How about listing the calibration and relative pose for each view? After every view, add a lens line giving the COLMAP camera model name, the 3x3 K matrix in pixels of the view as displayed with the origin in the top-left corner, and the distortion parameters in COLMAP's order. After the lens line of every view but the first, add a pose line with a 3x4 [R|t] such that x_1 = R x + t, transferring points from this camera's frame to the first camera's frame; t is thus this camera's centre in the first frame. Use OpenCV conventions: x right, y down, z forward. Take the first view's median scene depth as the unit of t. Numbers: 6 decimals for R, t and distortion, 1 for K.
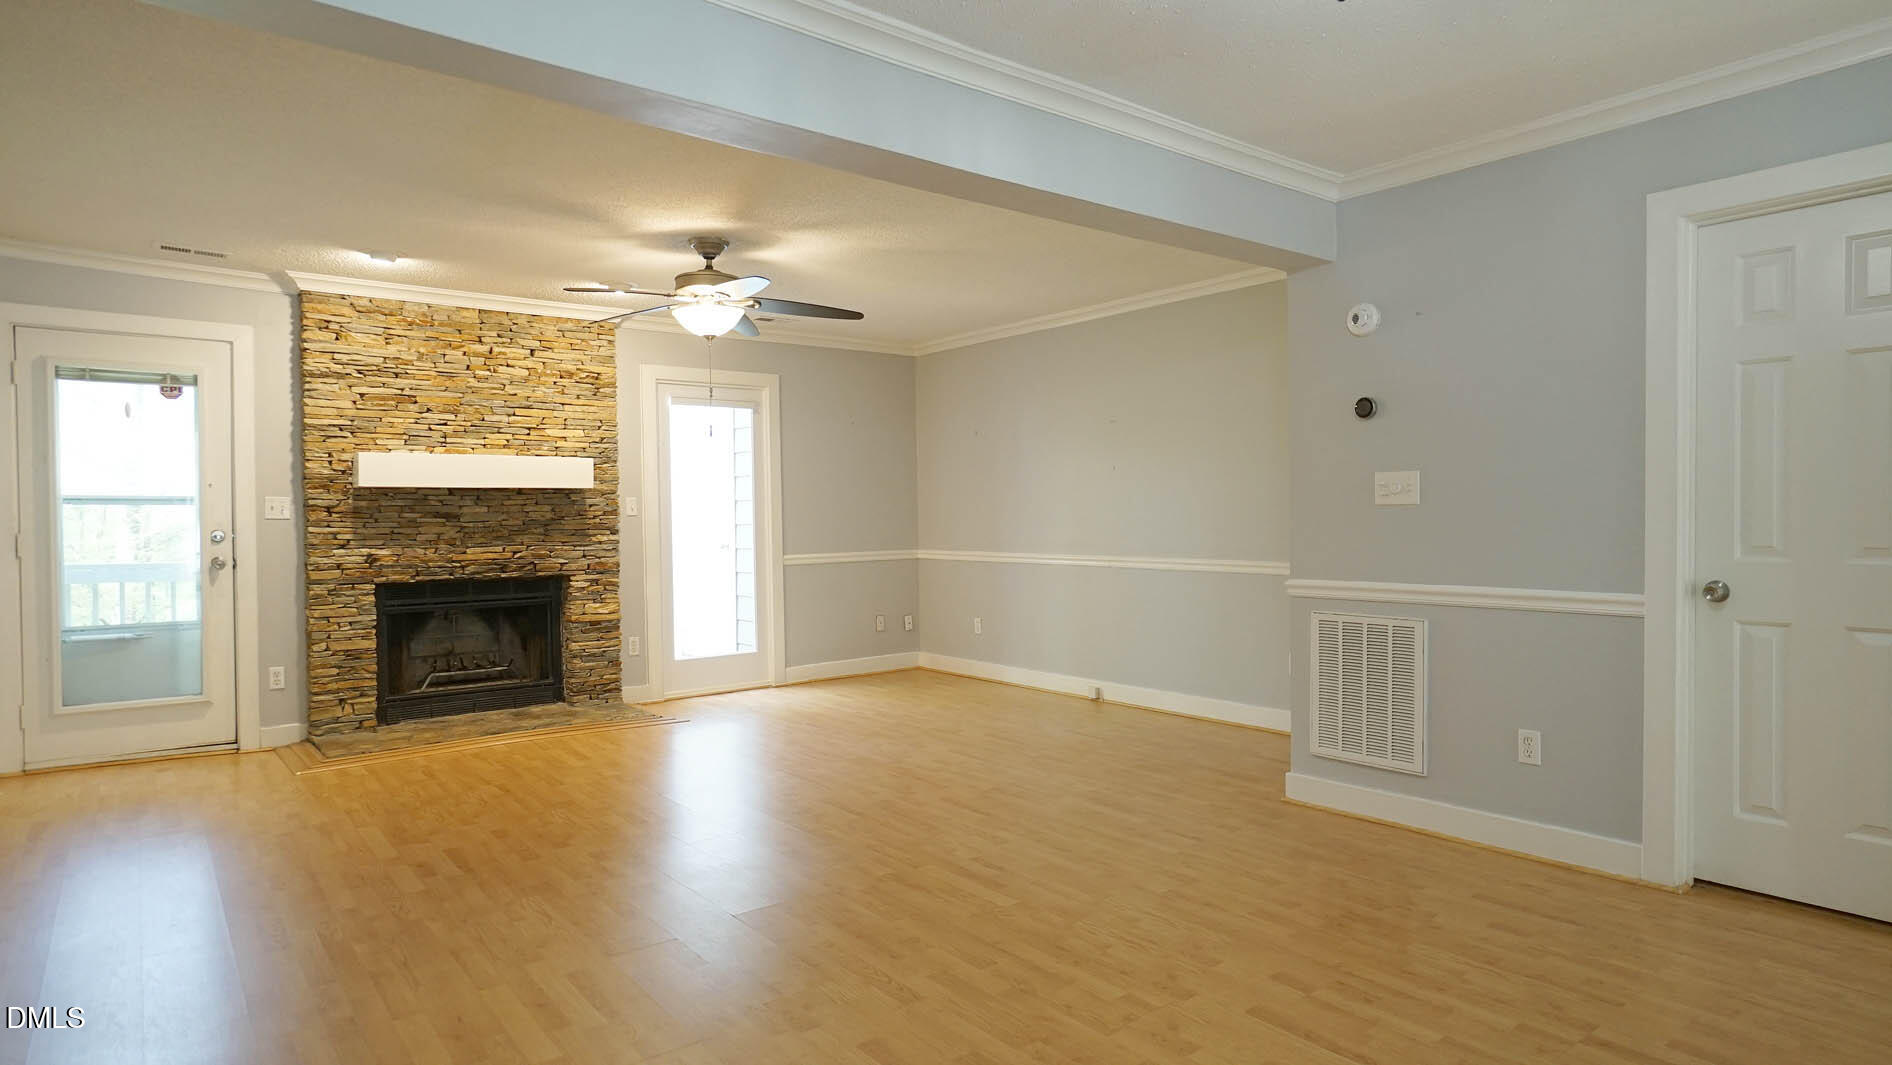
lens RADIAL K [[1051.8, 0, 954.2], [0, 1051.8, 535.8], [0, 0, 1]] dist [-0.034163, 0.026593]
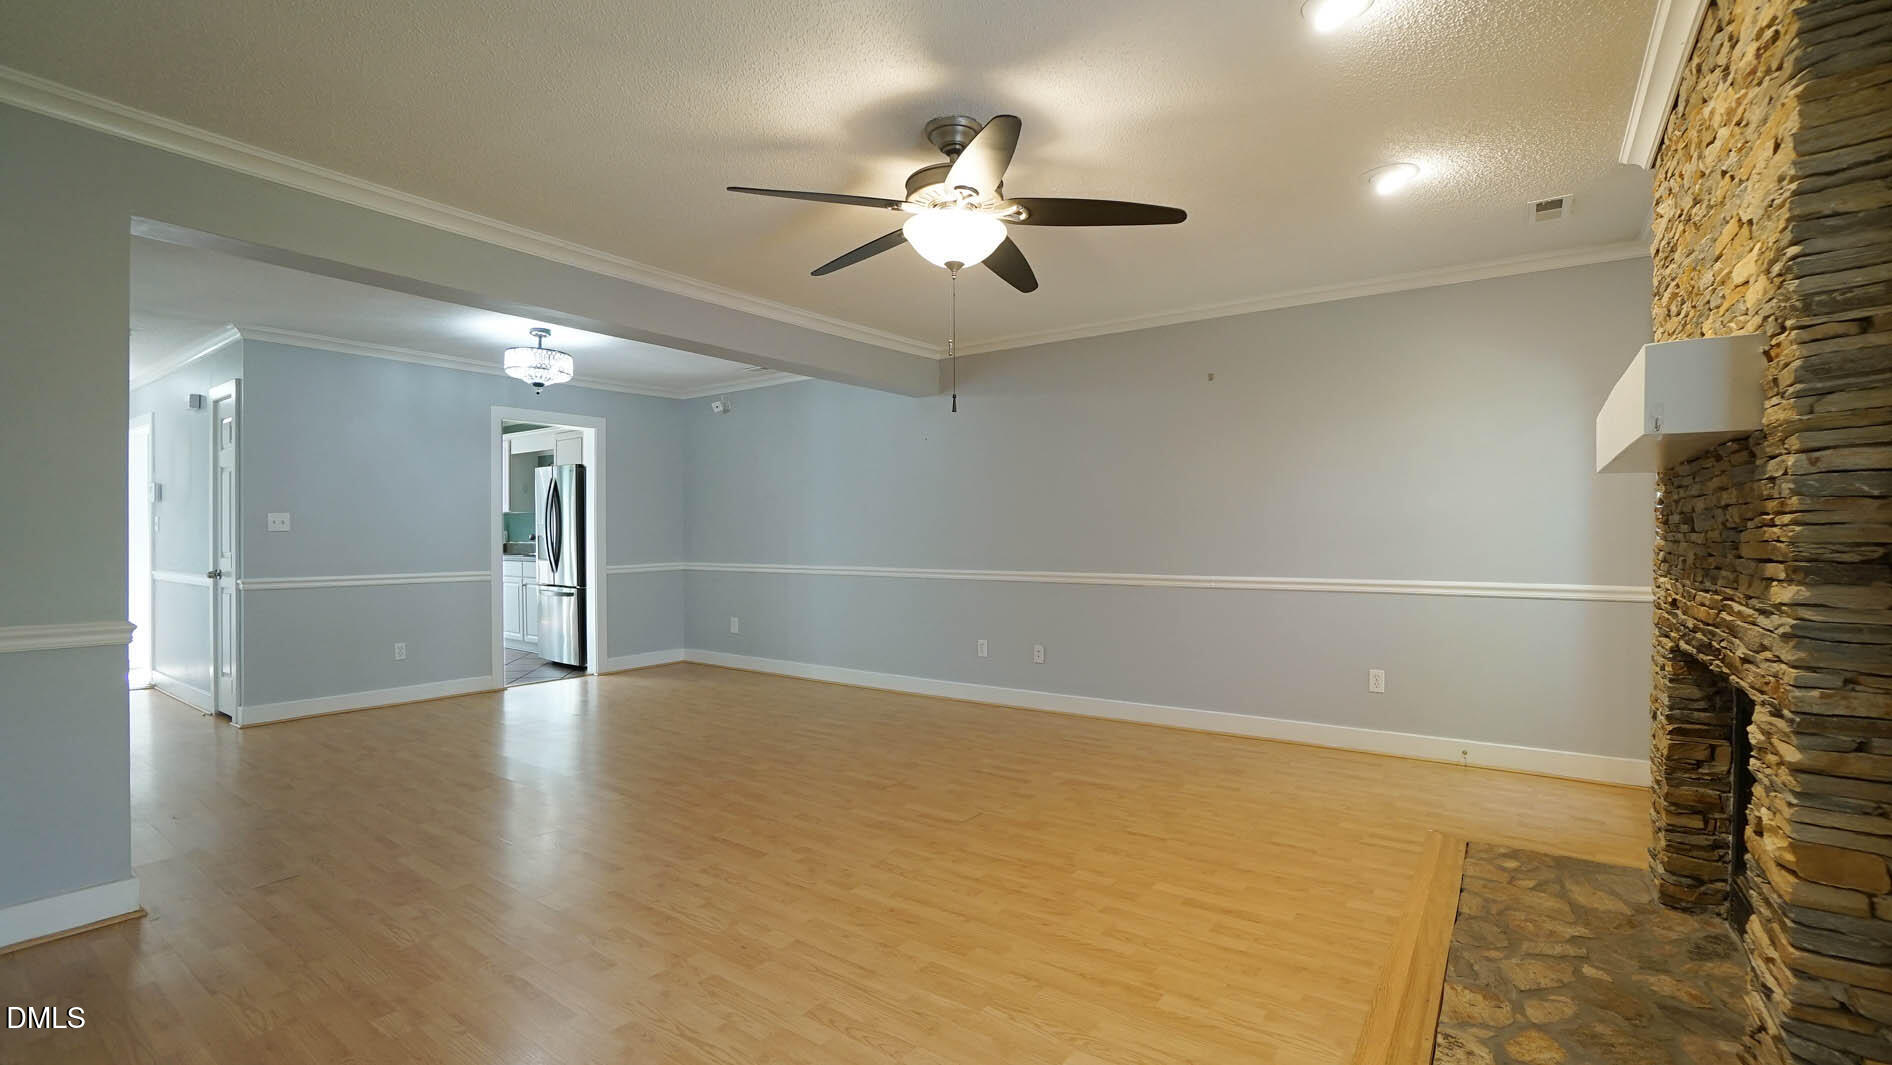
lens RADIAL K [[829.0, 0, 950.5], [0, 829.0, 539.0], [0, 0, 1]] dist [-0.064403, 0.022814]
pose [[-0.959805, 0.012936, -0.280368, -0.063877], [0.005477, 0.999610, 0.027370, -0.022593], [0.280613, 0.024735, -0.959502, 1.254216]]
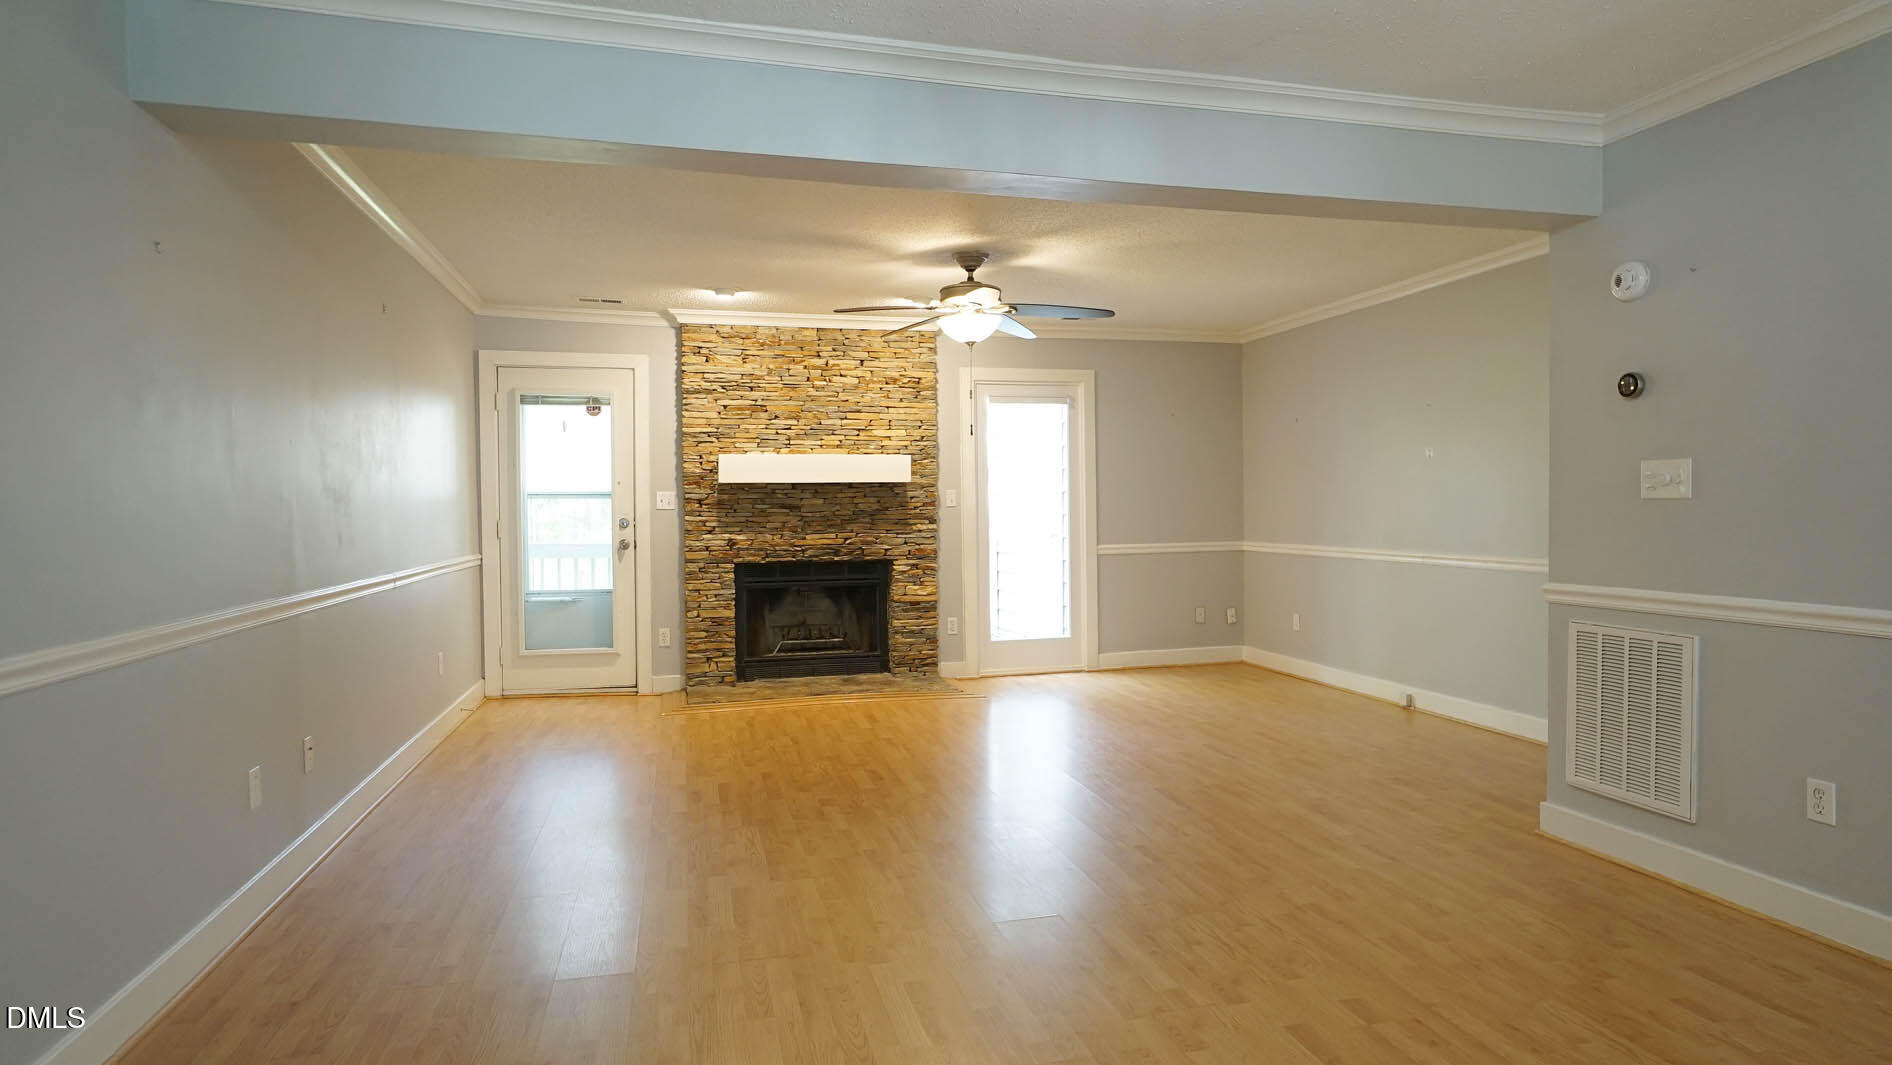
lens RADIAL K [[1051.8, 0, 954.2], [0, 1051.8, 535.8], [0, 0, 1]] dist [-0.034163, 0.026593]
pose [[0.913296, 0.013144, -0.407085, 0.162106], [-0.008285, 0.999872, 0.013697, -0.004357], [0.407213, -0.009136, 0.913288, -0.001266]]
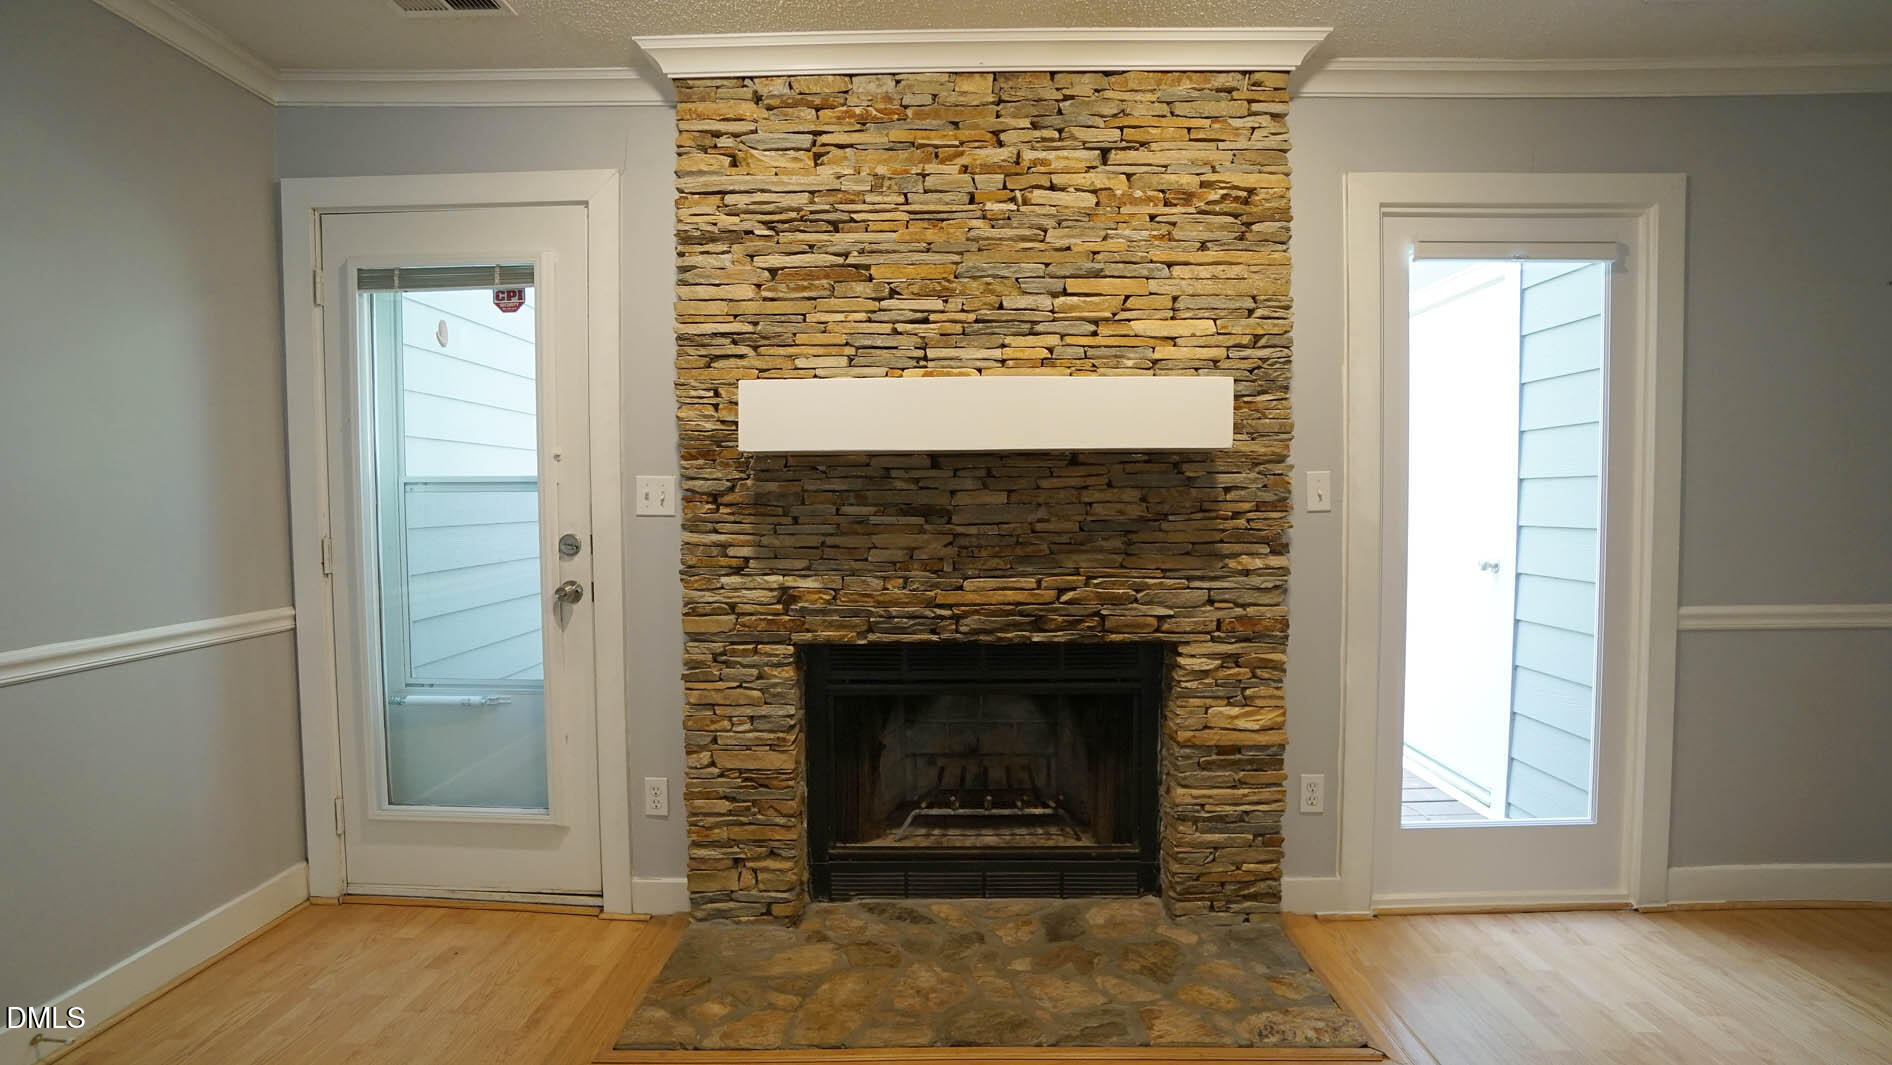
lens RADIAL K [[829.0, 0, 950.5], [0, 829.0, 539.0], [0, 0, 1]] dist [-0.064403, 0.022814]
pose [[0.772039, 0.035675, -0.634573, -0.233705], [-0.013911, 0.999133, 0.039246, -0.021457], [0.635423, -0.021472, 0.771866, 0.711640]]
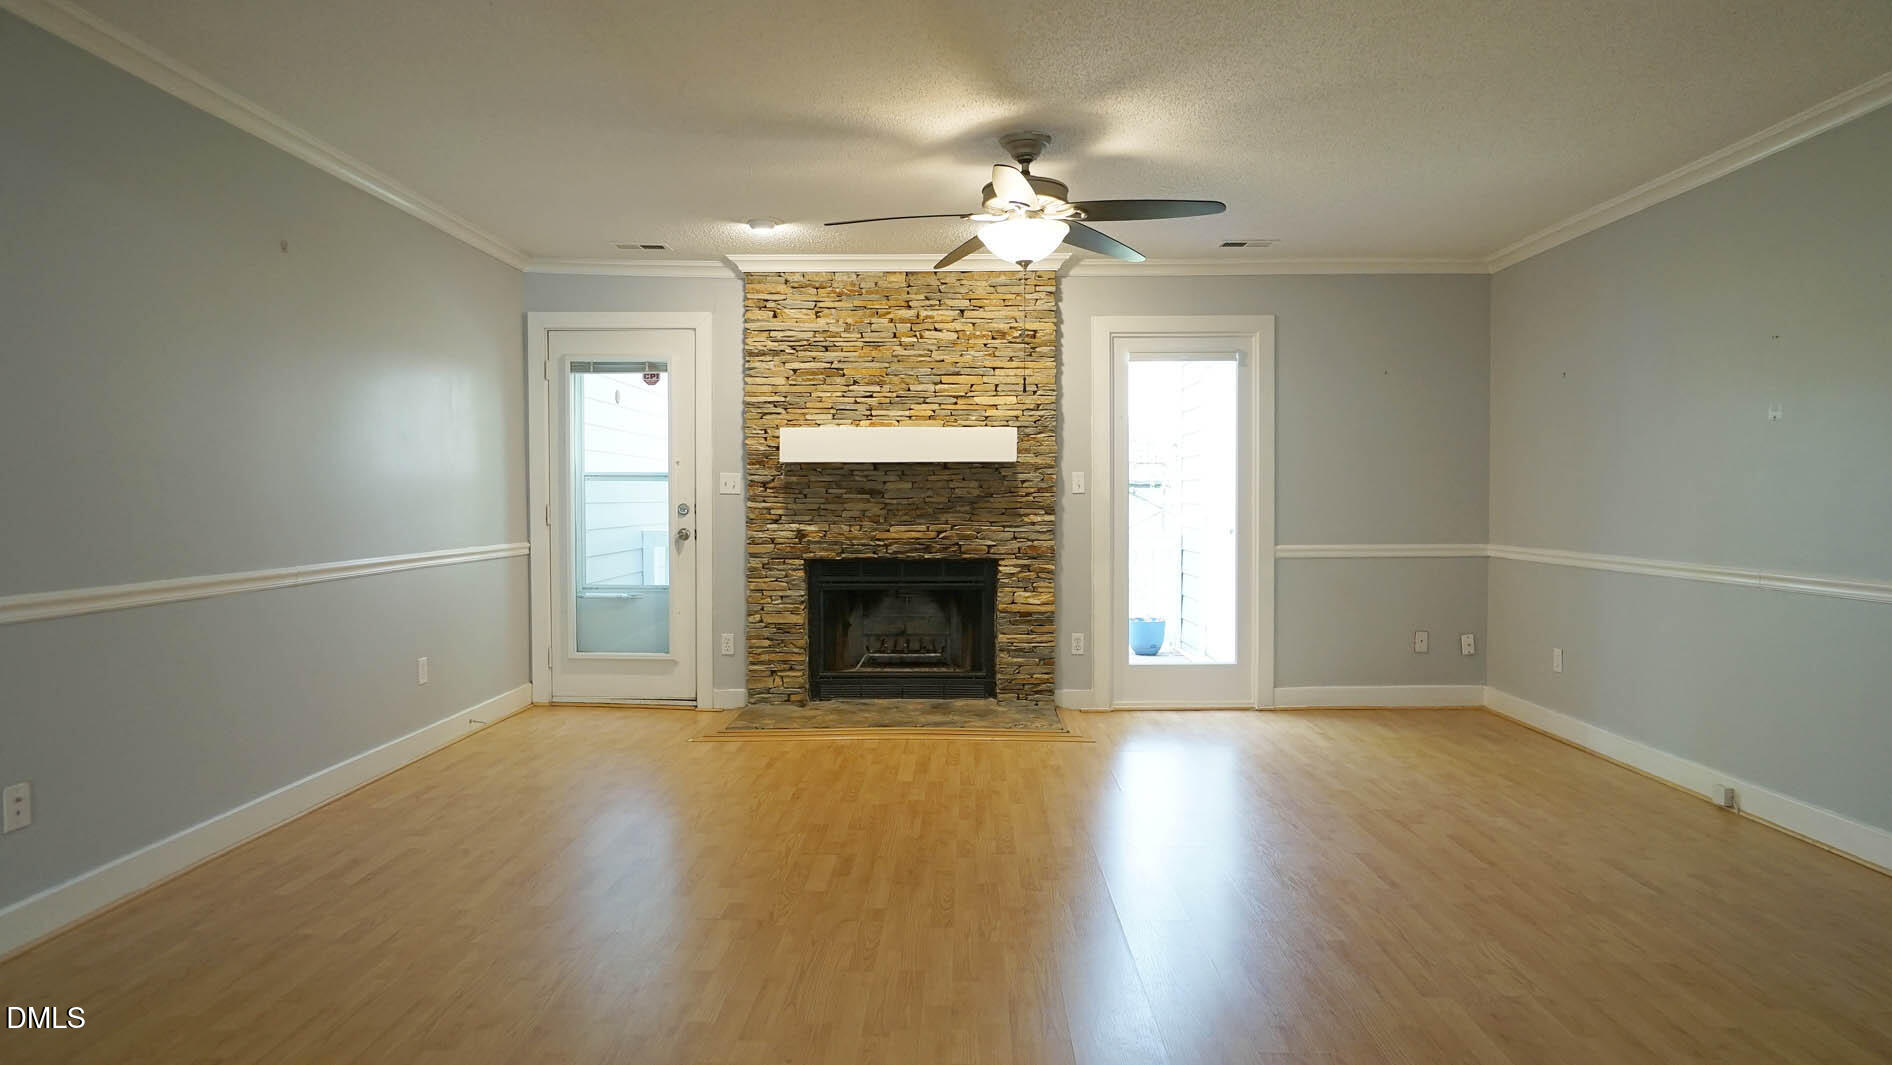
lens RADIAL K [[1051.8, 0, 954.2], [0, 1051.8, 535.8], [0, 0, 1]] dist [-0.034163, 0.026593]
pose [[0.773557, 0.032985, -0.632868, 0.186178], [-0.019388, 0.999409, 0.028390, -0.007696], [0.633430, -0.009691, 0.773739, 0.300369]]
